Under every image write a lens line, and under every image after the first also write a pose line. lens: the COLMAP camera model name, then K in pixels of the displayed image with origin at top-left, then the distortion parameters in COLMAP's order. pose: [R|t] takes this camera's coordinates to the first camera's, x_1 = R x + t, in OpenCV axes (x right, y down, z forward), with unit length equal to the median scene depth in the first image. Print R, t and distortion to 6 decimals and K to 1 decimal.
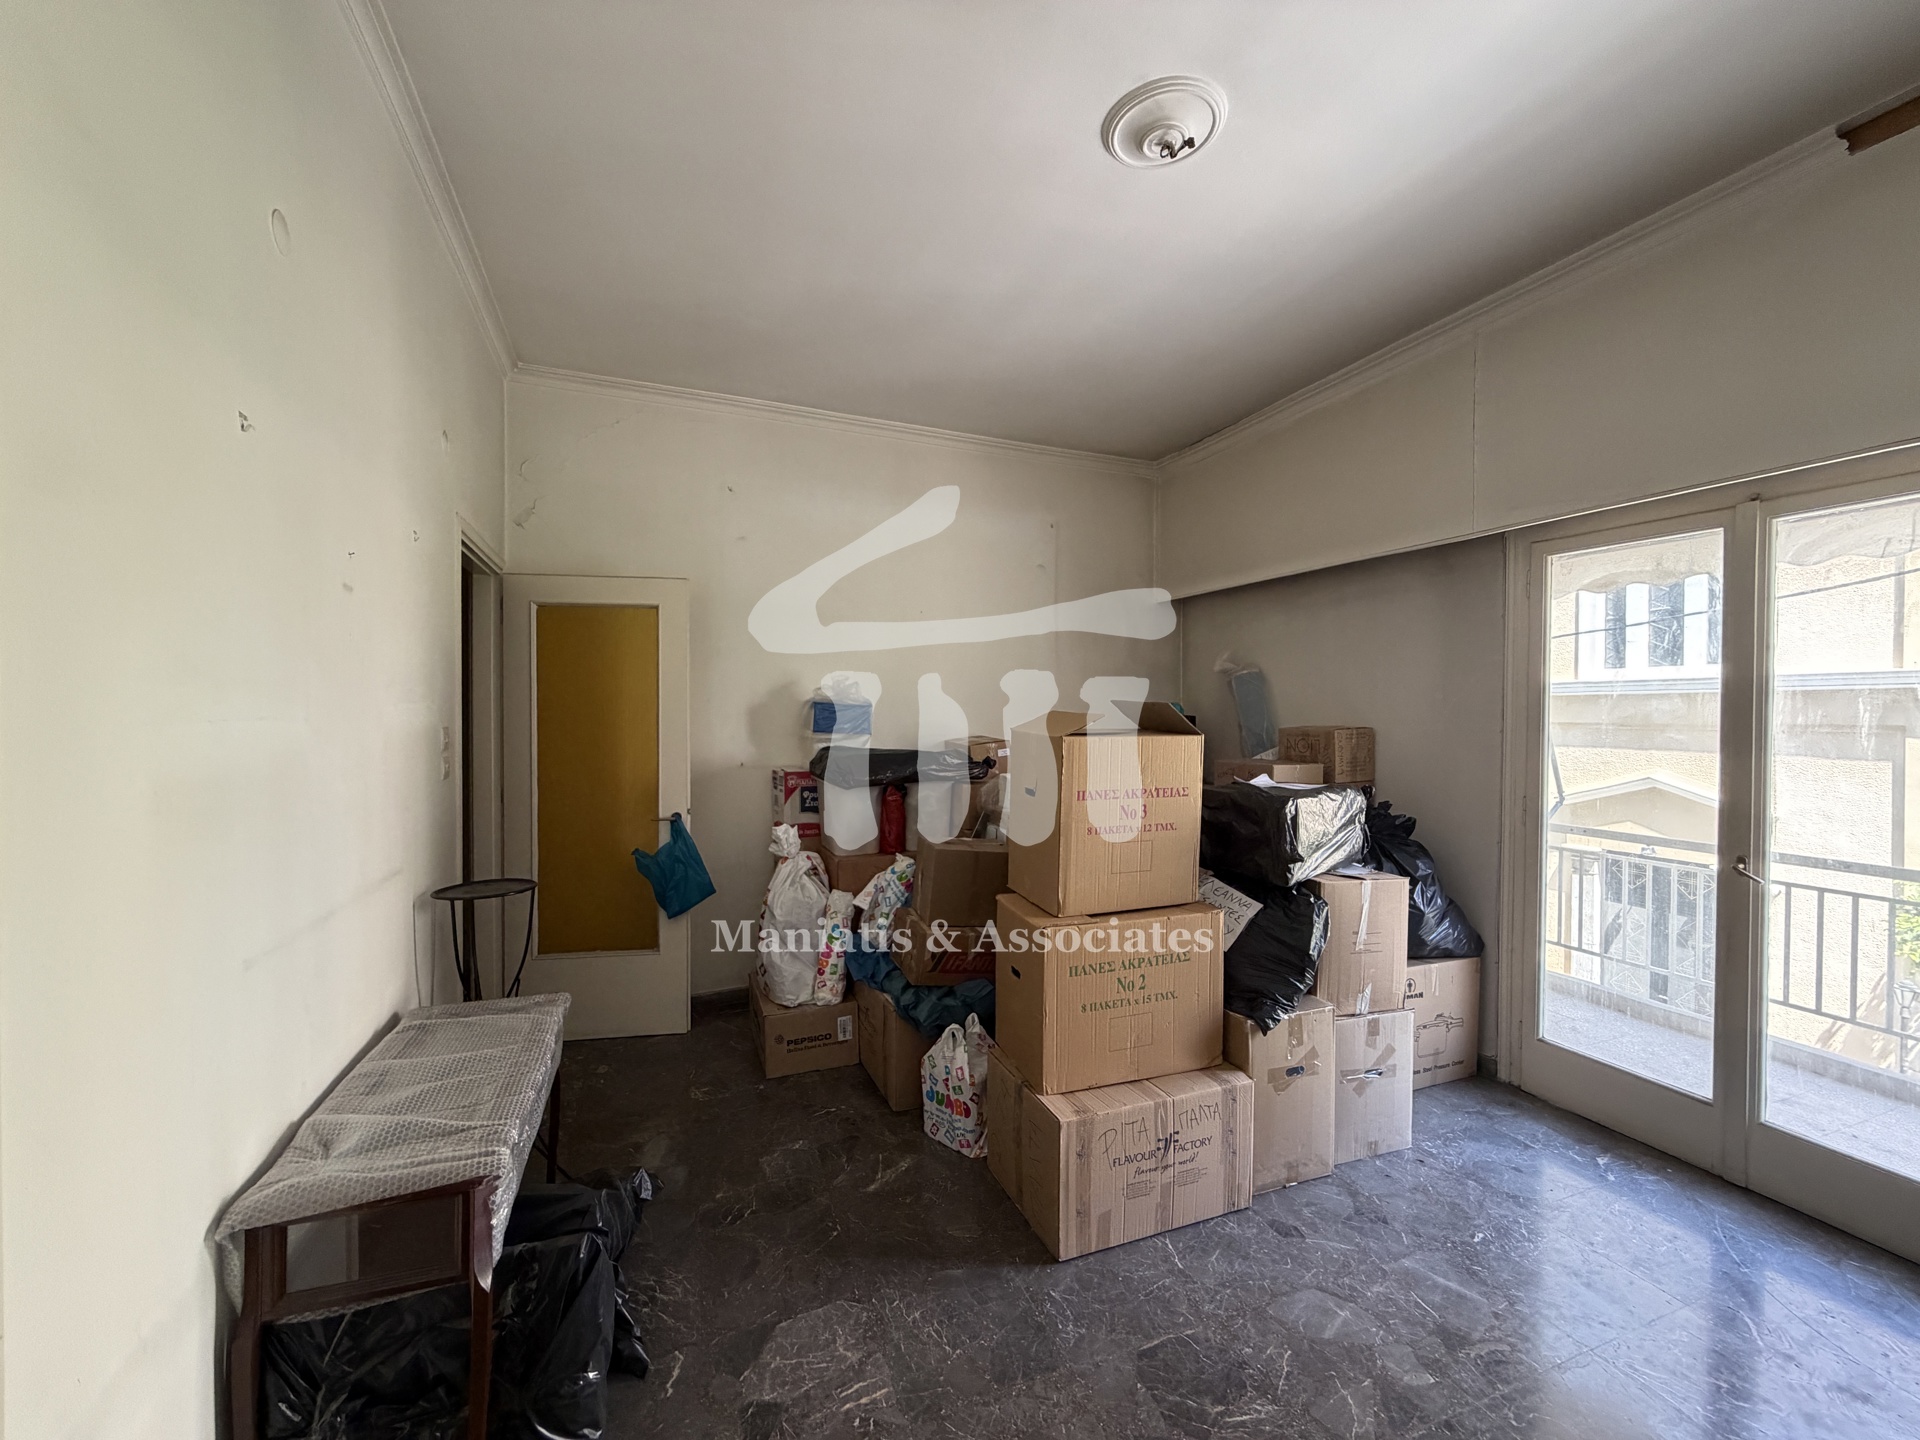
lens RADIAL K [[764.4, 0, 953.8], [0, 764.4, 720.1], [0, 0, 1]] dist [-0.000581, -0.000111]
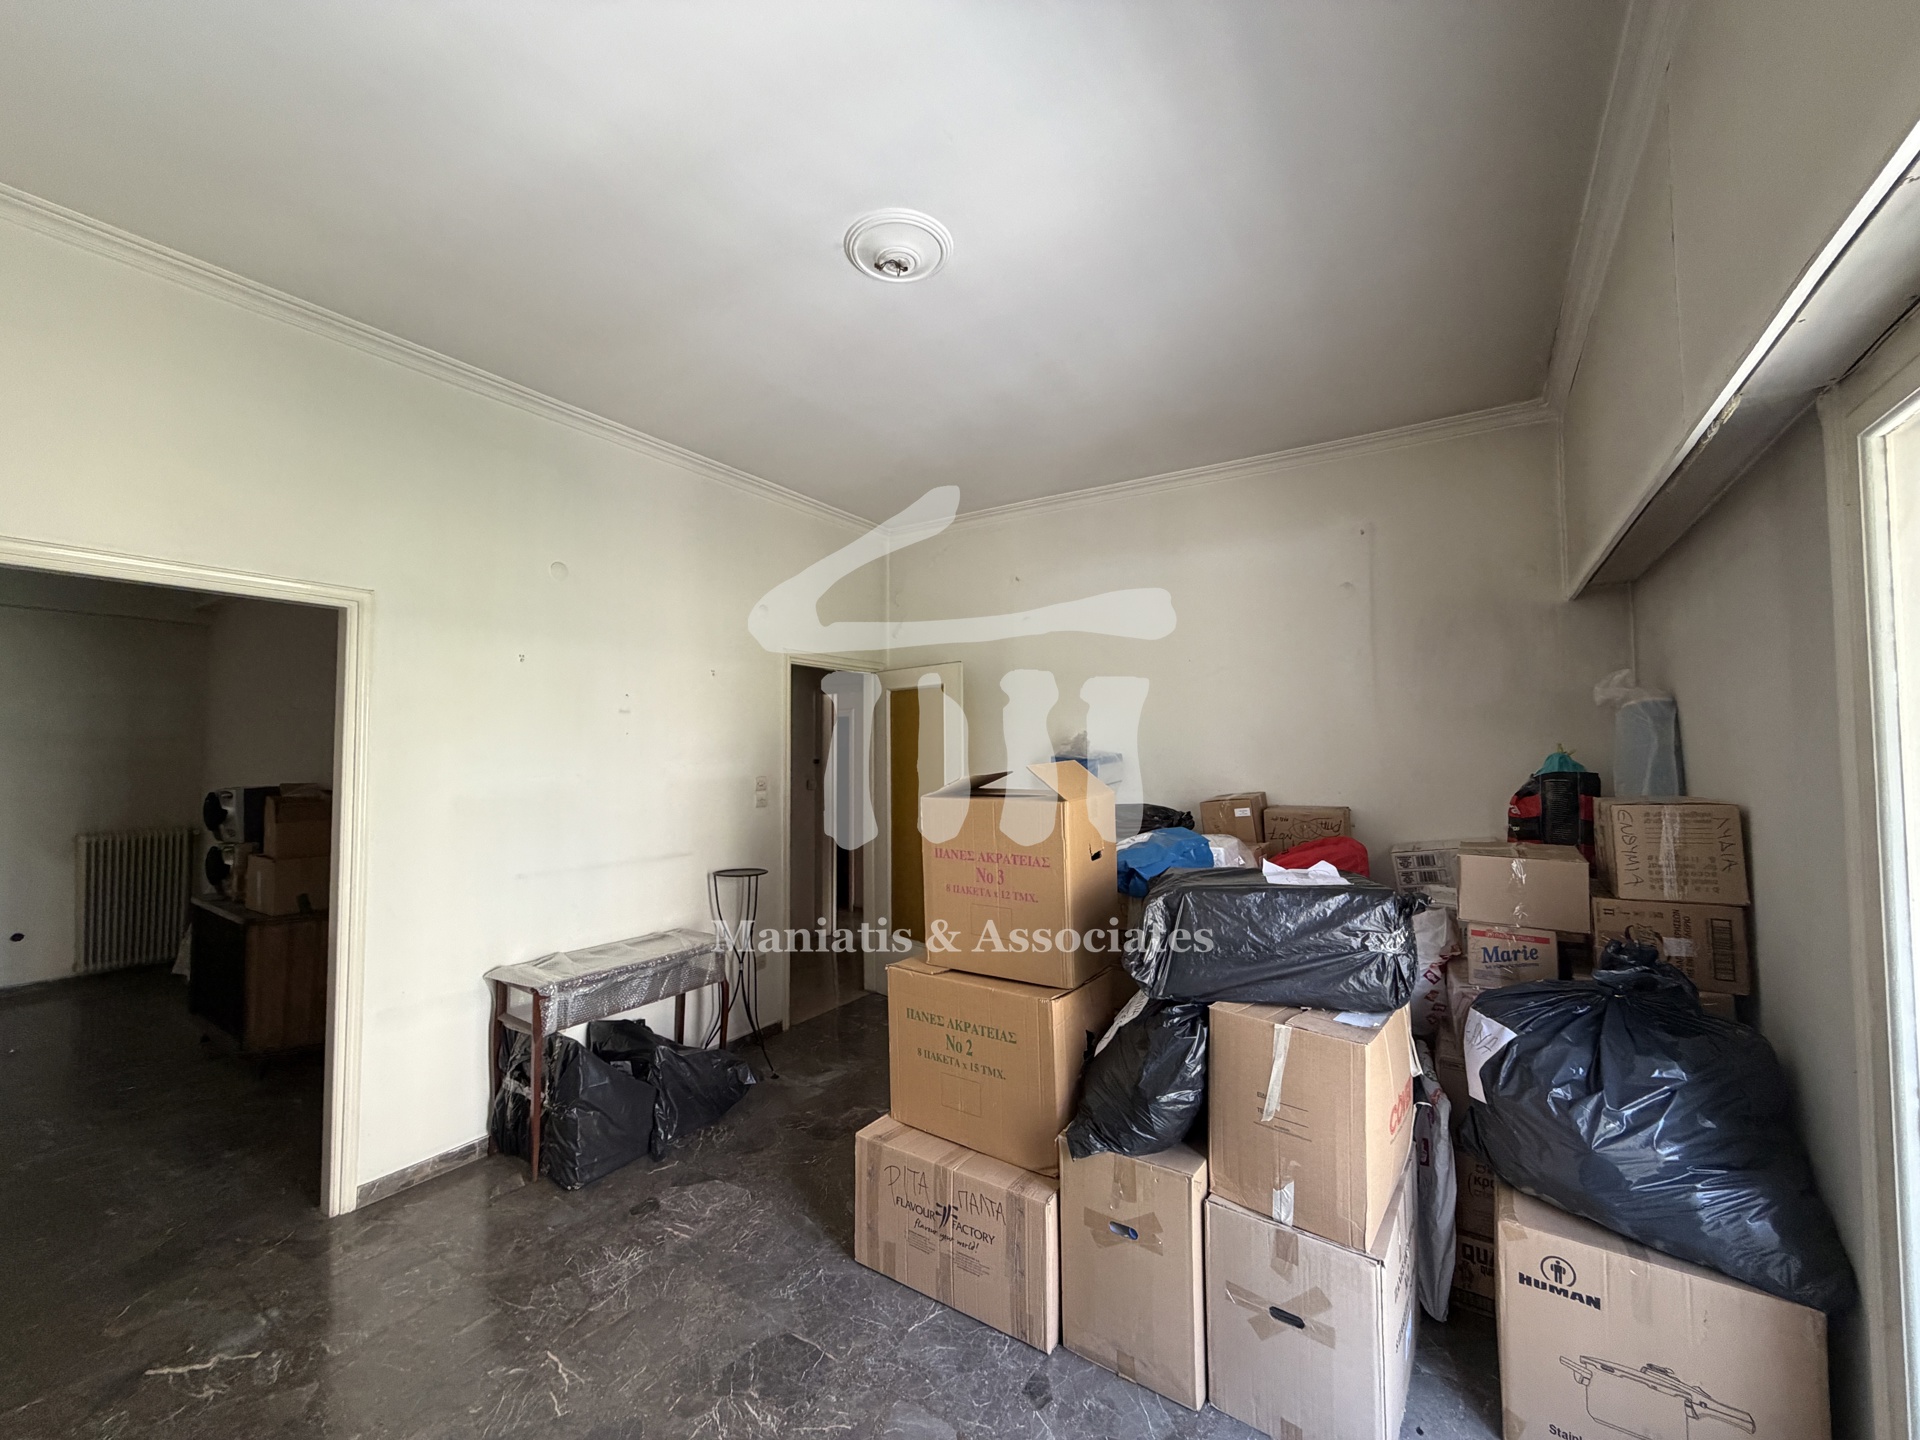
lens RADIAL K [[764.4, 0, 954.9], [0, 764.4, 719.4], [0, 0, 1]] dist [-0.000581, -0.000111]
pose [[0.573609, -0.041814, -0.818062, 1.222660], [-0.001181, 0.998653, -0.051873, -0.037578], [0.819129, 0.030721, 0.572787, 0.458912]]
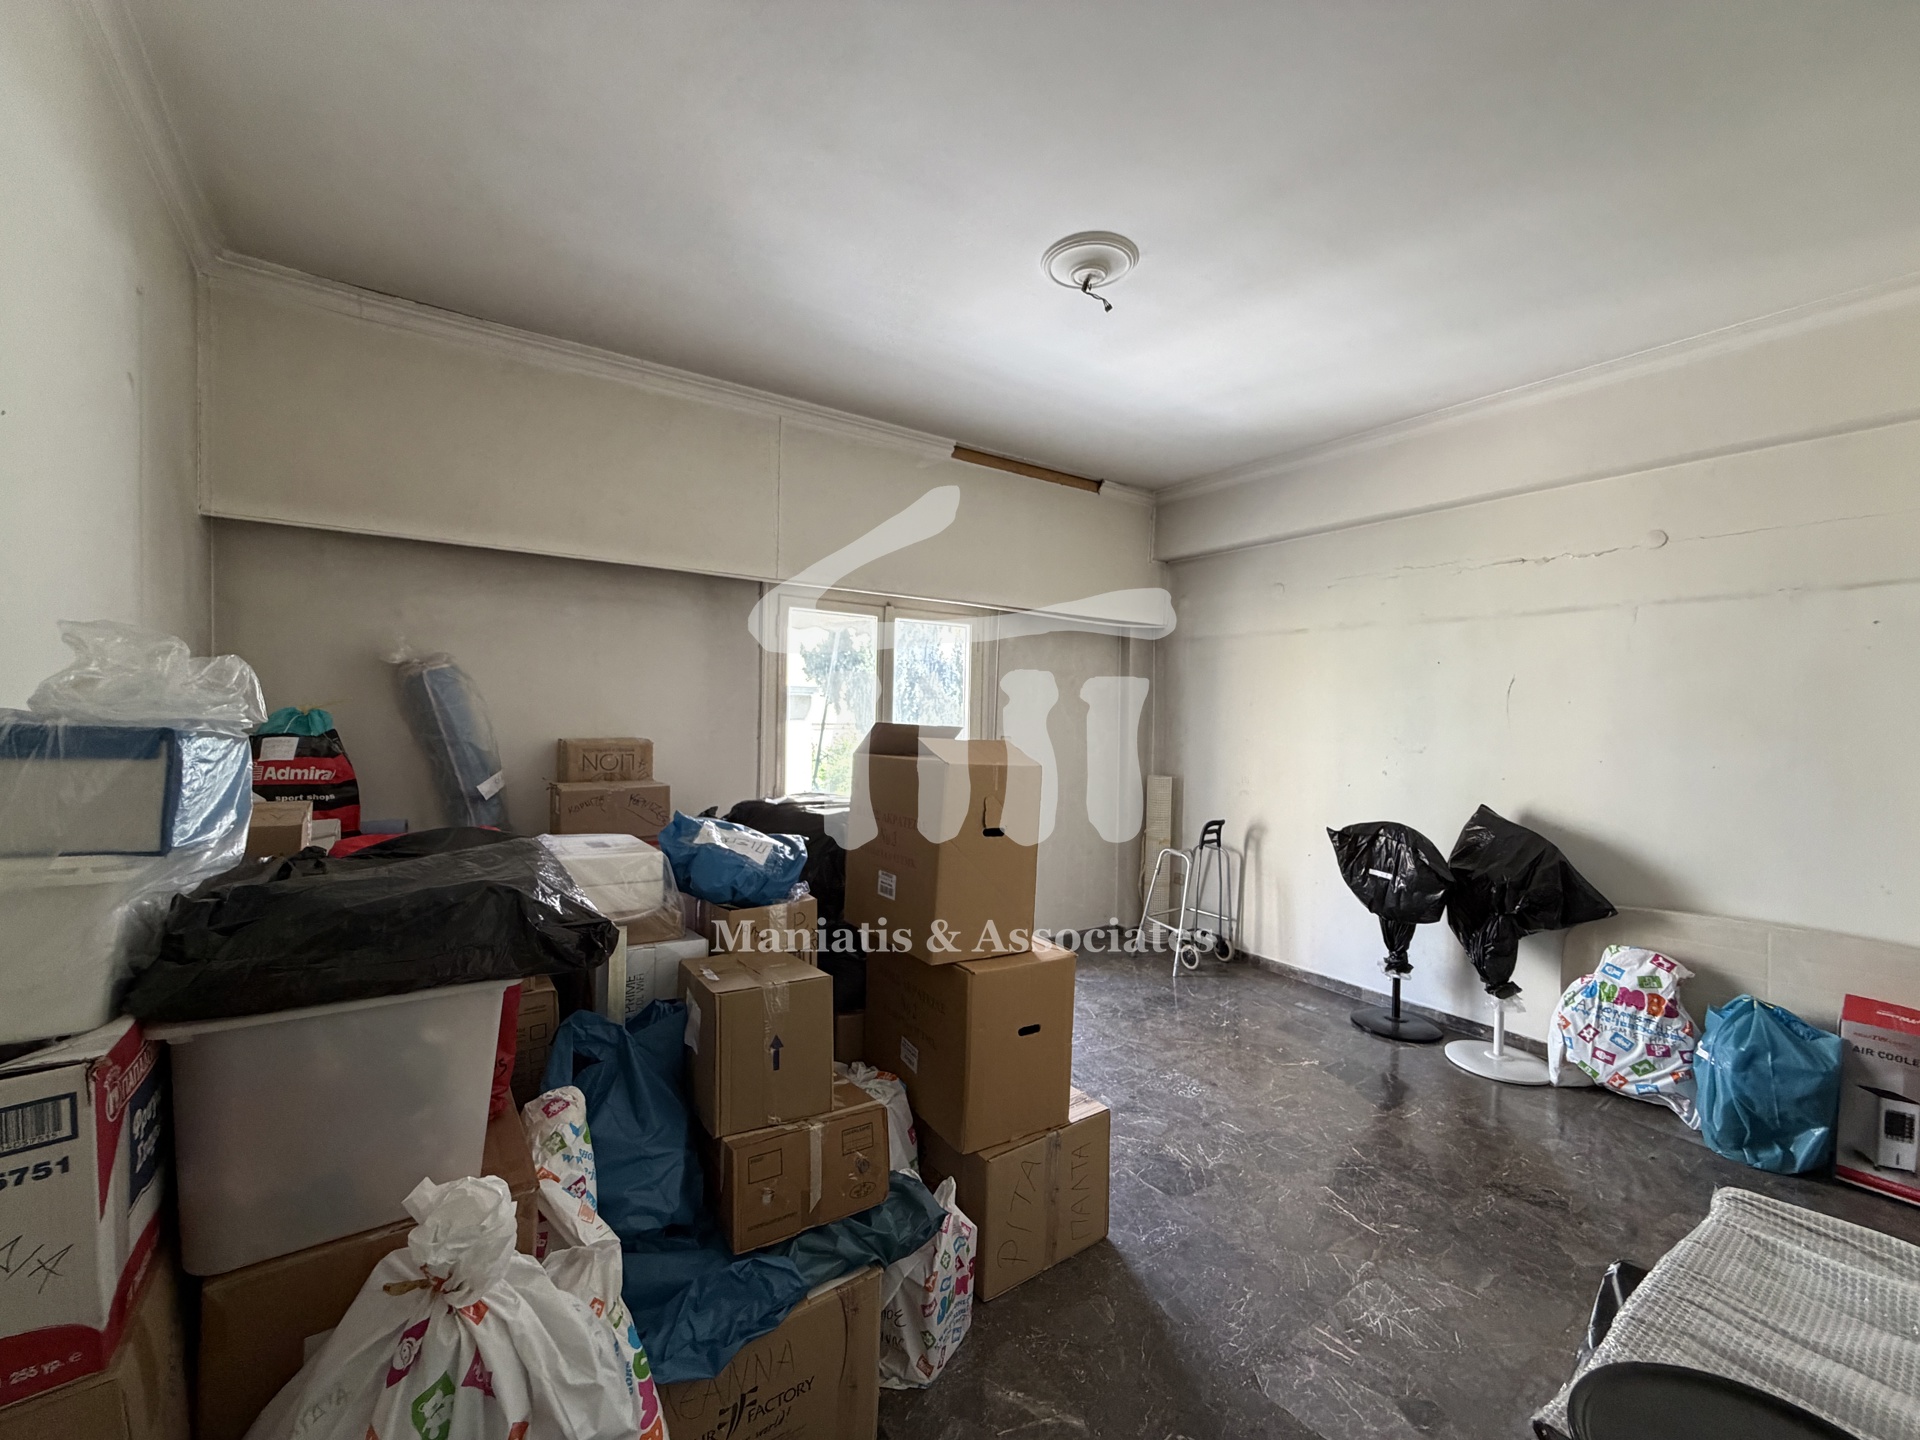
lens RADIAL K [[764.4, 0, 954.9], [0, 764.4, 720.6], [0, 0, 1]] dist [-0.000581, -0.000111]
pose [[-0.237104, -0.023088, 0.971210, -0.901845], [-0.003869, 0.999732, 0.022821, -0.067248], [-0.971477, 0.001653, -0.237130, 1.526359]]
